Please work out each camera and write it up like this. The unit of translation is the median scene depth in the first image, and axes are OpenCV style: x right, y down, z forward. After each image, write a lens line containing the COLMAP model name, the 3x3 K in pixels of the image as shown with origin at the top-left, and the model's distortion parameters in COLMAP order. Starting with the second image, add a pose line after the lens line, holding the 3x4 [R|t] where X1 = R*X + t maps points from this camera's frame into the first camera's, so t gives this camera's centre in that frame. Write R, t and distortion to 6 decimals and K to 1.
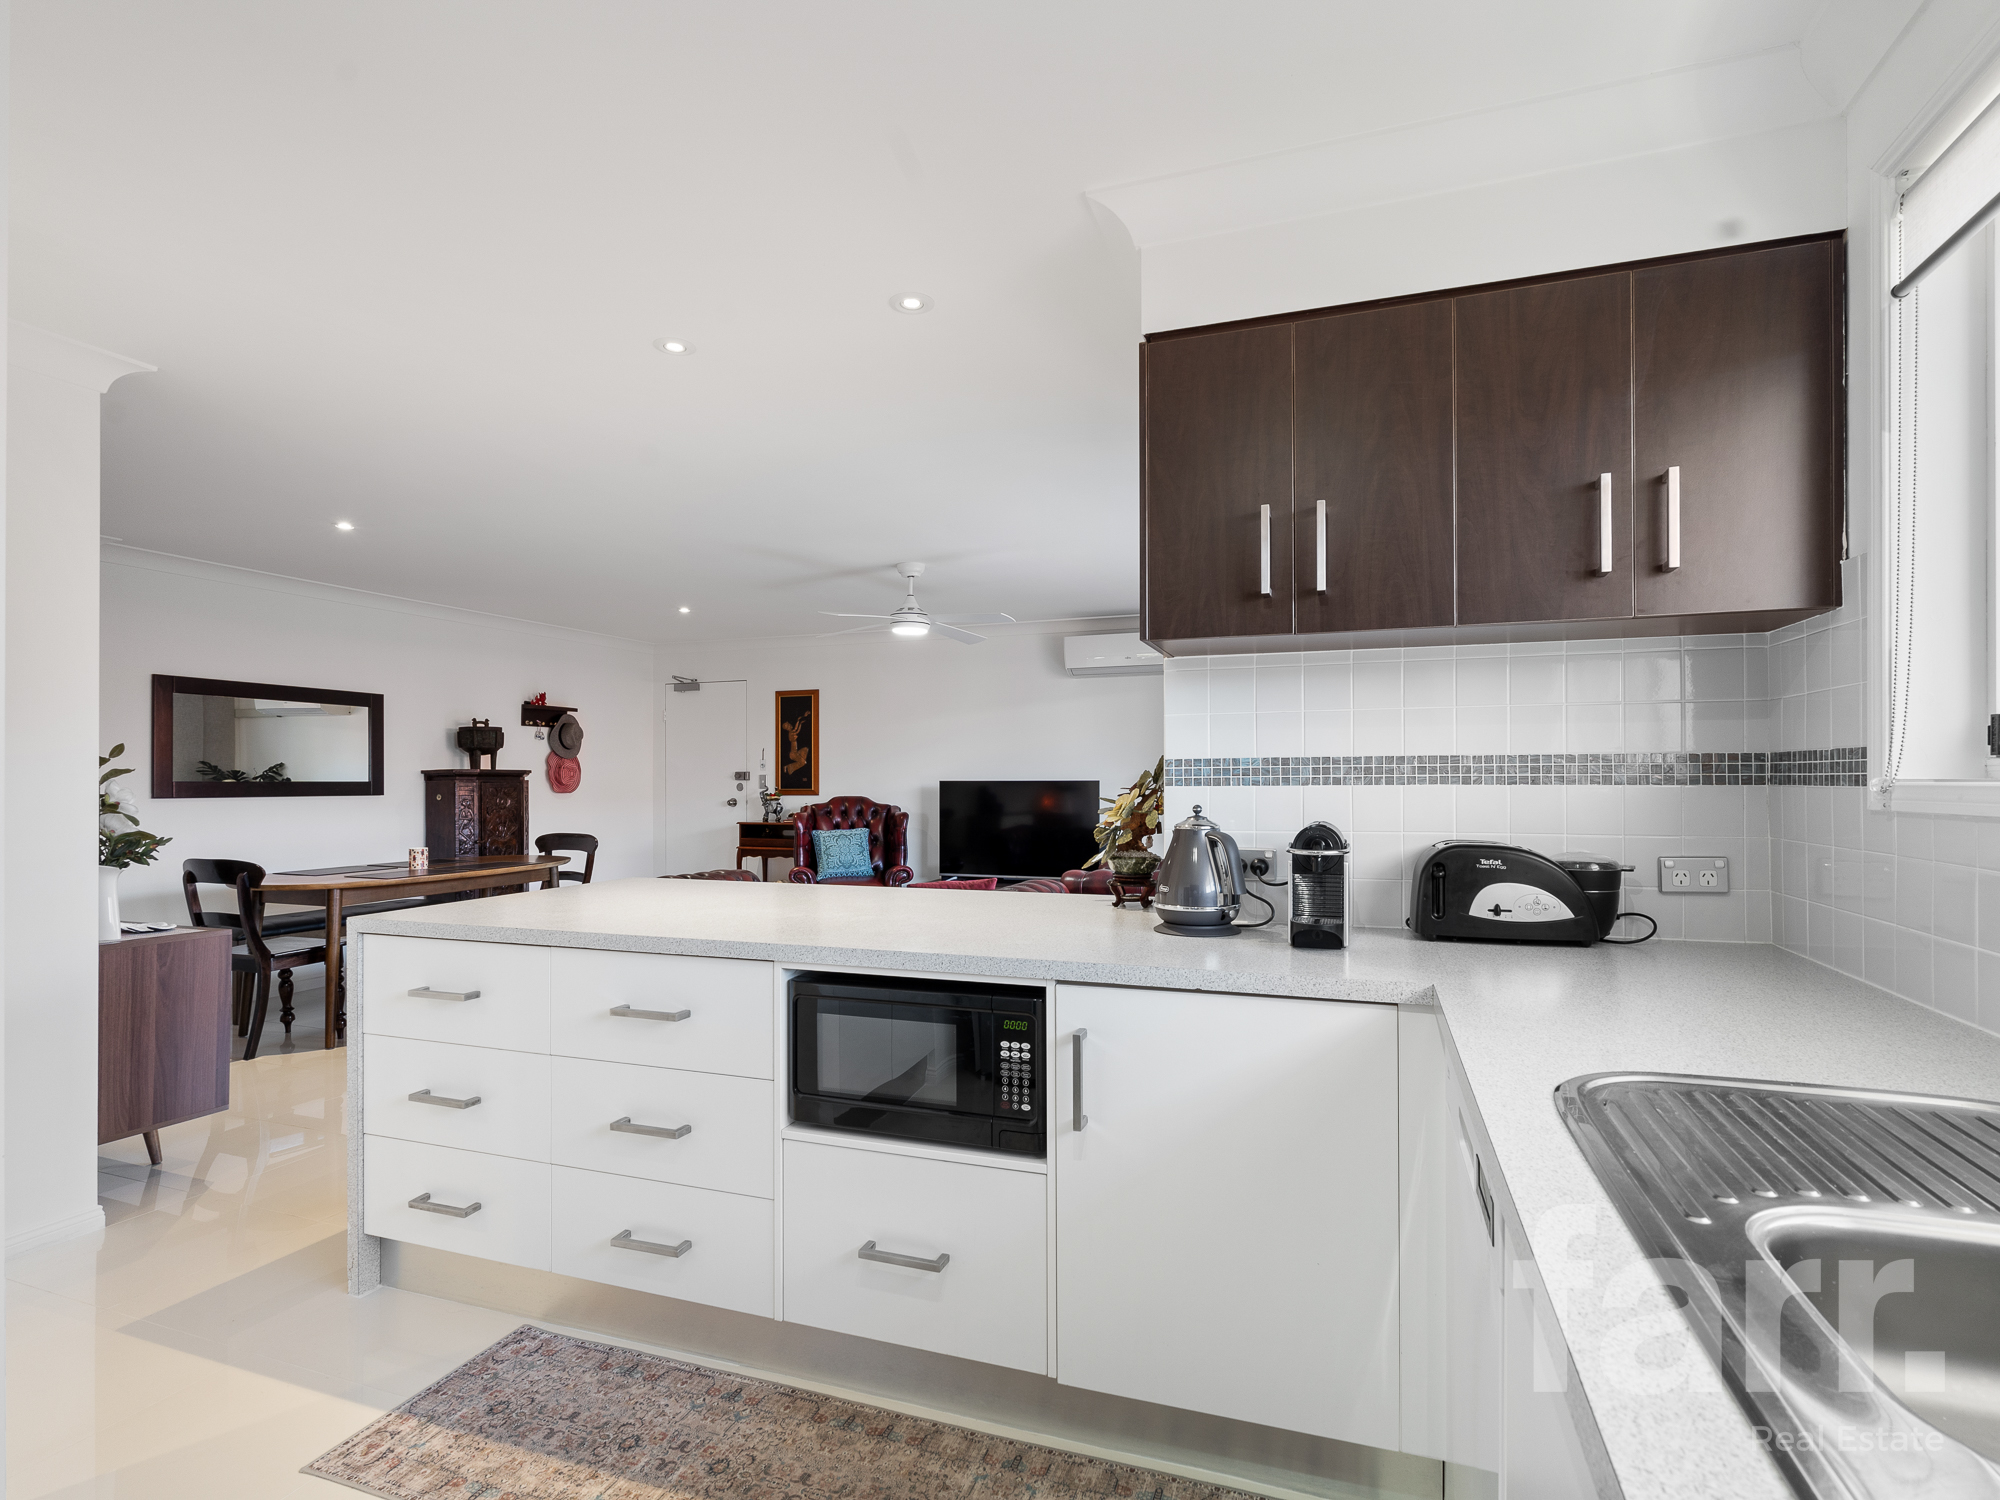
lens RADIAL K [[1001.5, 0, 996.5], [0, 1001.5, 776.0], [0, 0, 1]] dist [-0.004802, -0.000837]
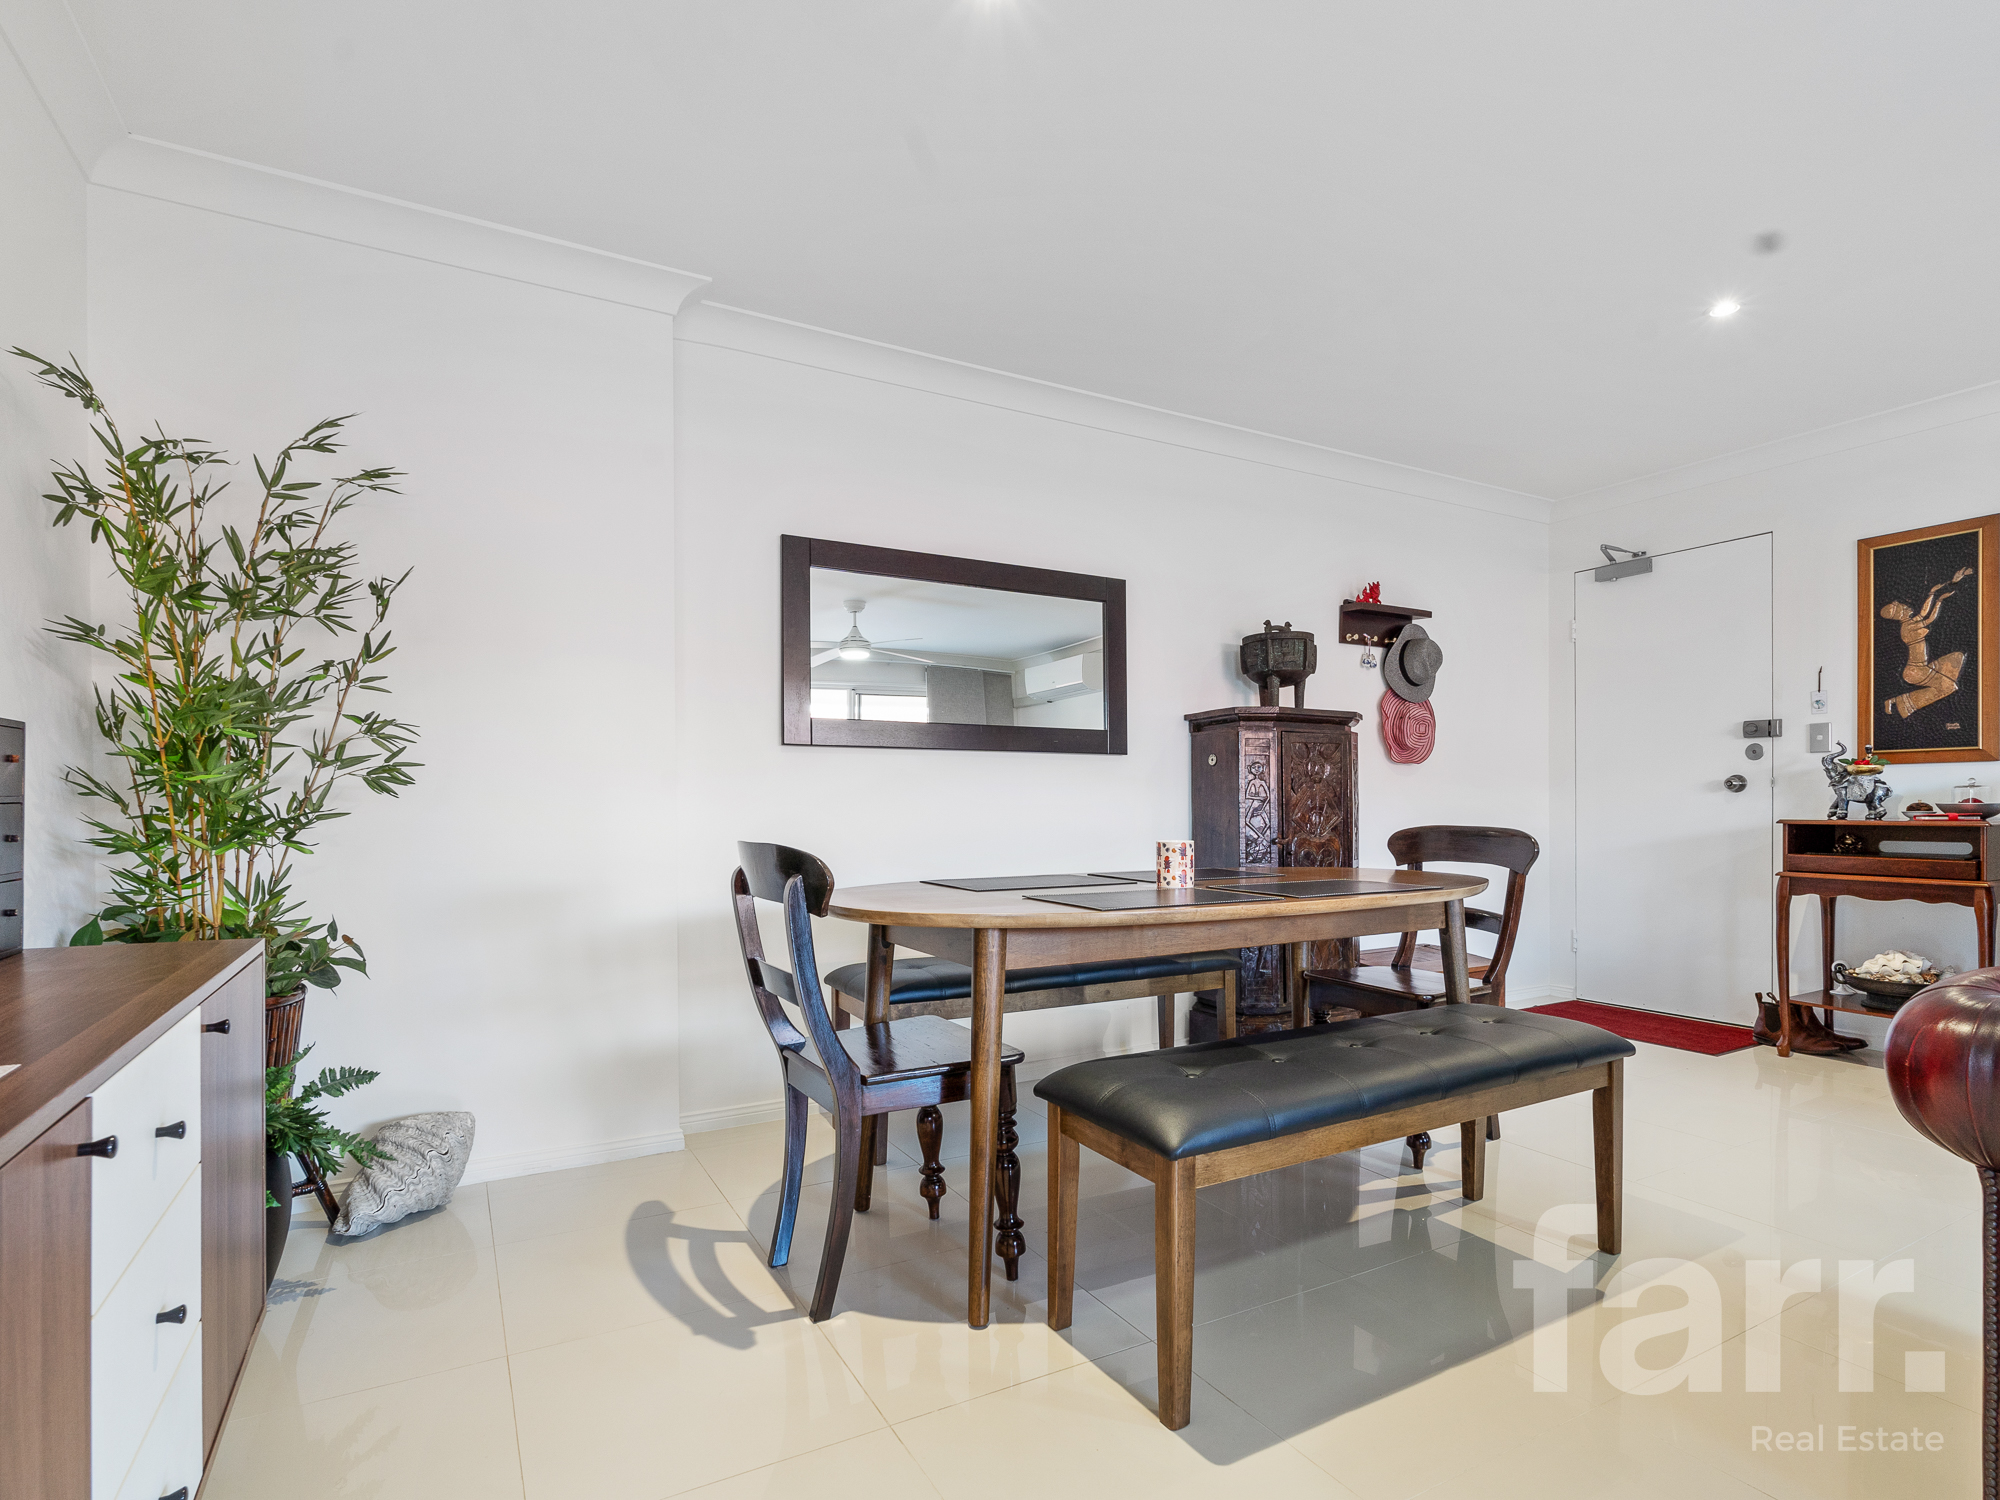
lens RADIAL K [[1001.5, 0, 996.5], [0, 1001.5, 776.0], [0, 0, 1]] dist [-0.004802, -0.000837]
pose [[0.754612, -0.017223, -0.655945, -0.261254], [0.002925, 0.999734, -0.022885, 0.040308], [0.656165, 0.015351, 0.754461, 0.462700]]
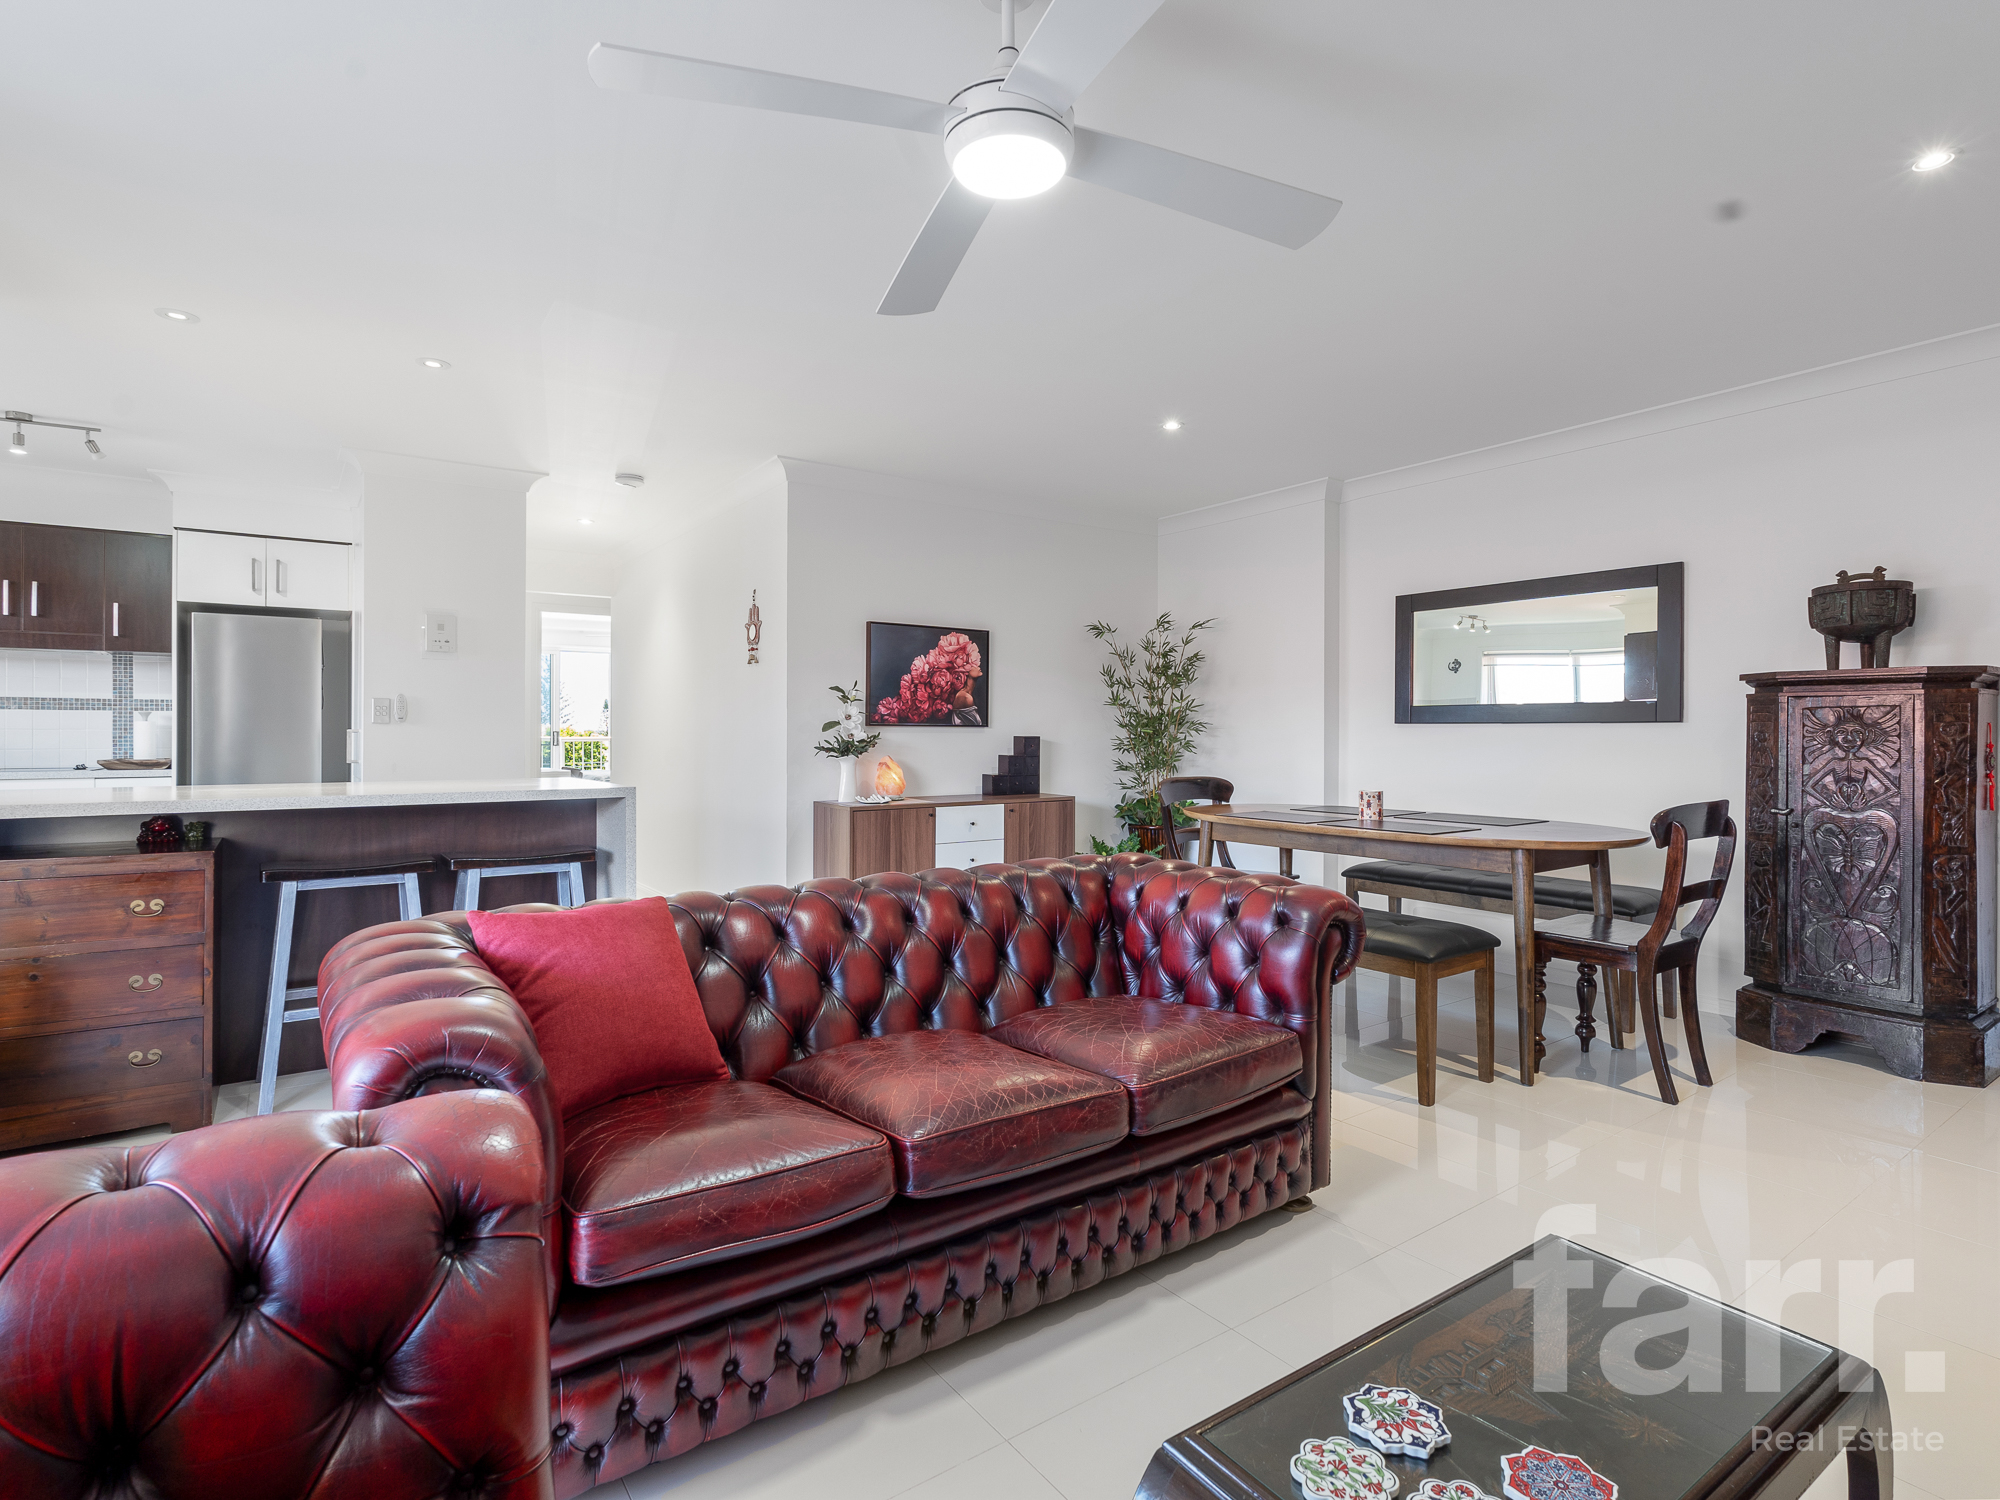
lens RADIAL K [[1001.5, 0, 996.5], [0, 1001.5, 776.0], [0, 0, 1]] dist [-0.004802, -0.000837]
pose [[-0.582628, 0.030709, -0.812159, 0.149445], [-0.002428, 0.999216, 0.039524, 0.028532], [0.812736, 0.024999, -0.582096, 0.913188]]
